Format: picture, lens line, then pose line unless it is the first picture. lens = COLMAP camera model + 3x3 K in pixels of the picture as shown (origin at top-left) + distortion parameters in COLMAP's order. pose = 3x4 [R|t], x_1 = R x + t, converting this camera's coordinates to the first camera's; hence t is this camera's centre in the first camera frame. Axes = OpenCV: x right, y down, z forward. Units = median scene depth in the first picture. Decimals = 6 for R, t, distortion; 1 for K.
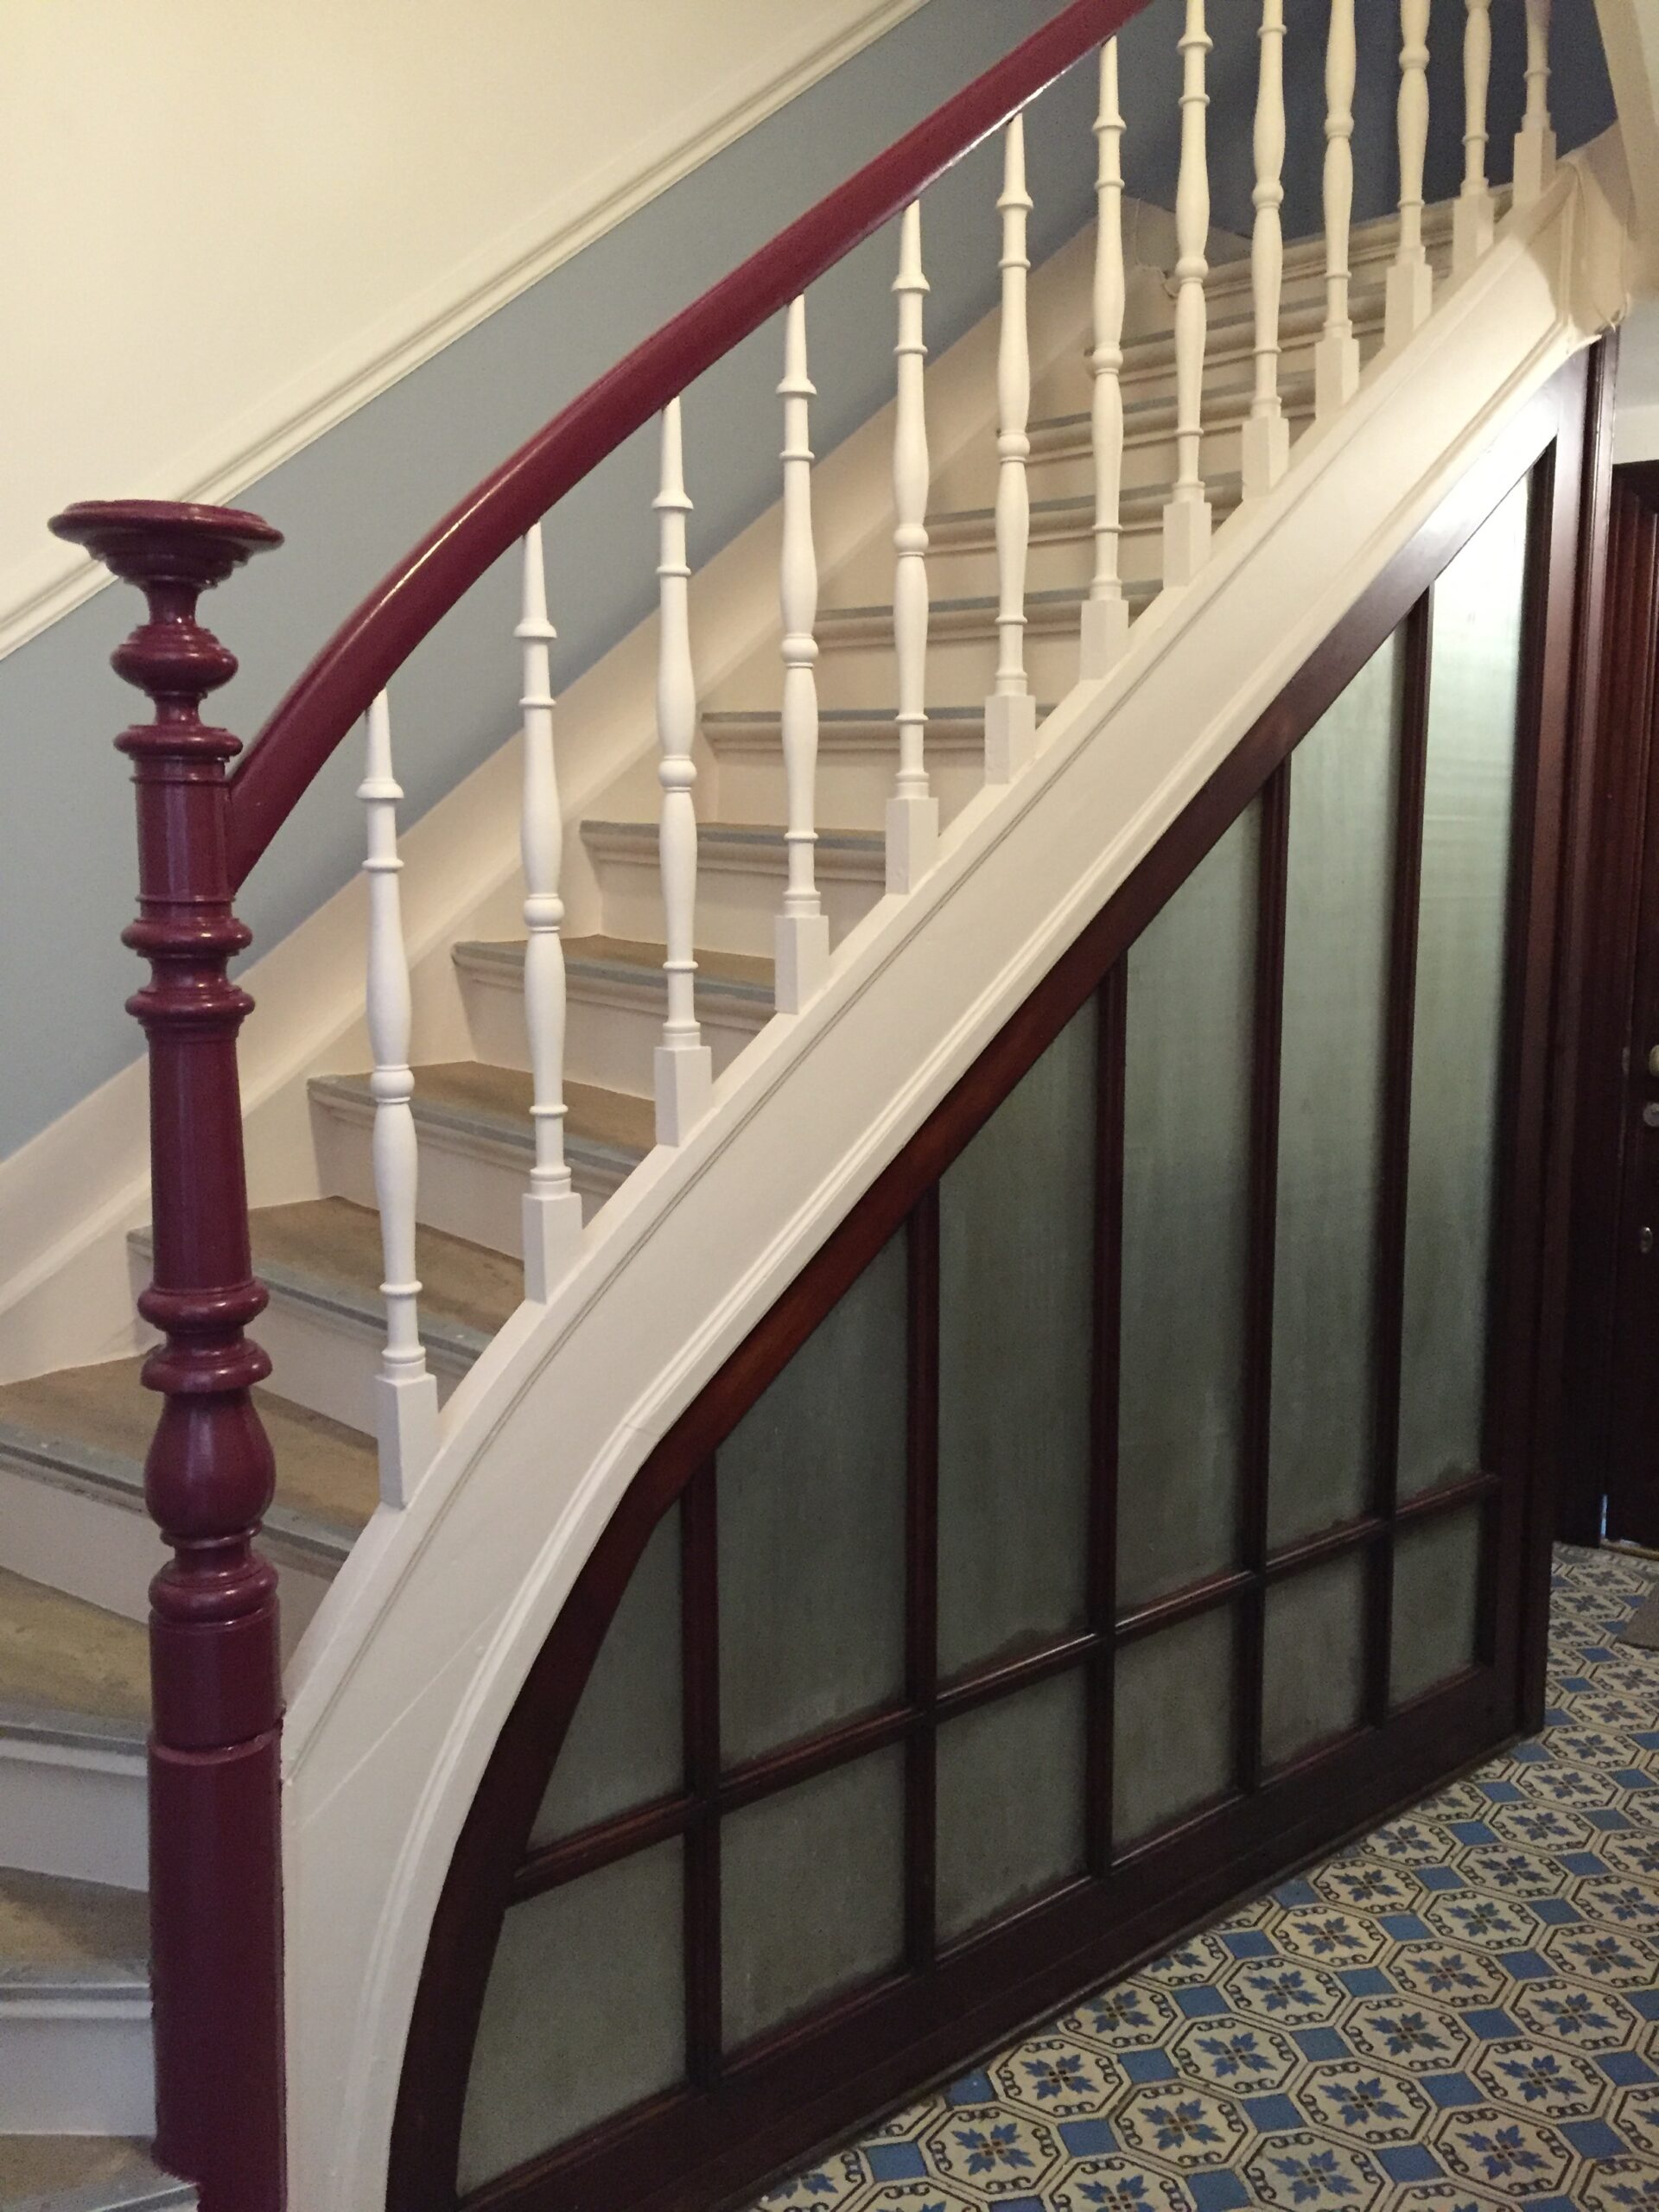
lens RADIAL K [[1928.6, 0, 829.5], [0, 1928.6, 1106.0], [0, 0, 1]] dist [0.048826, -0.001559]
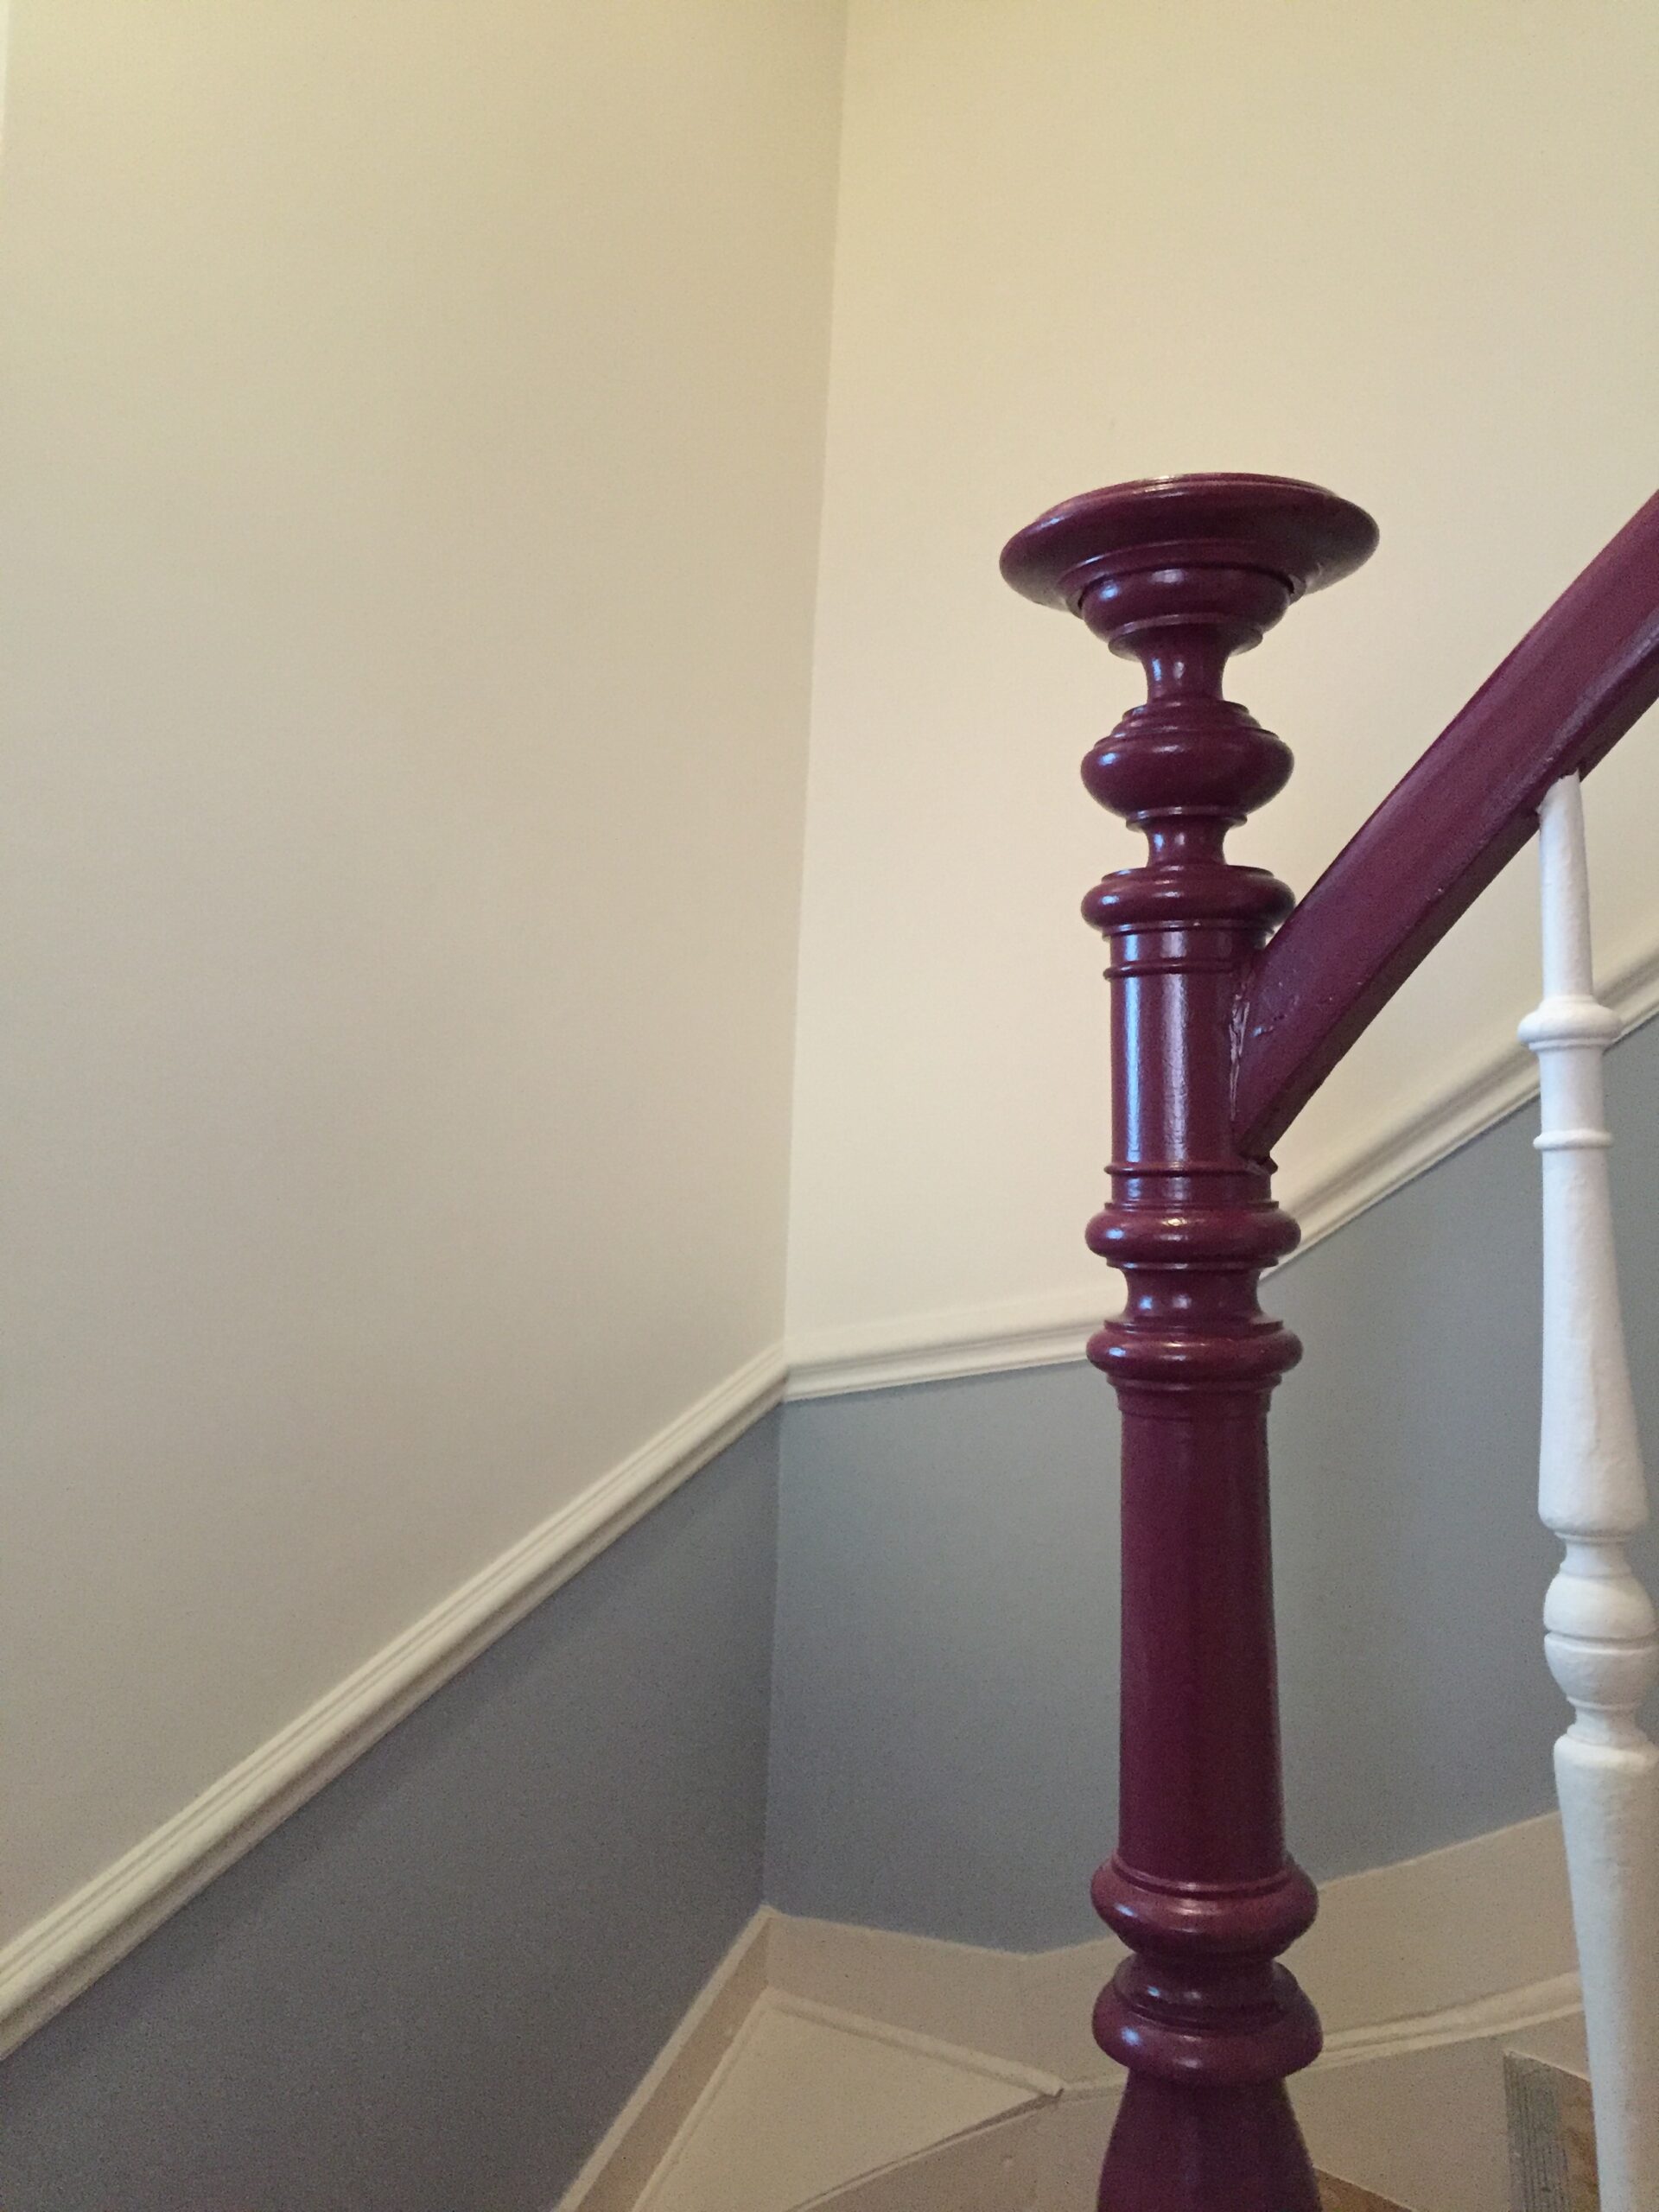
lens RADIAL K [[1928.6, 0, 829.5], [0, 1928.6, 1106.0], [0, 0, 1]] dist [0.048826, -0.001559]
pose [[0.893275, -0.010382, -0.449390, -0.168265], [-0.052310, 0.990540, -0.126862, -0.045186], [0.446456, 0.136830, 0.884282, 0.438887]]
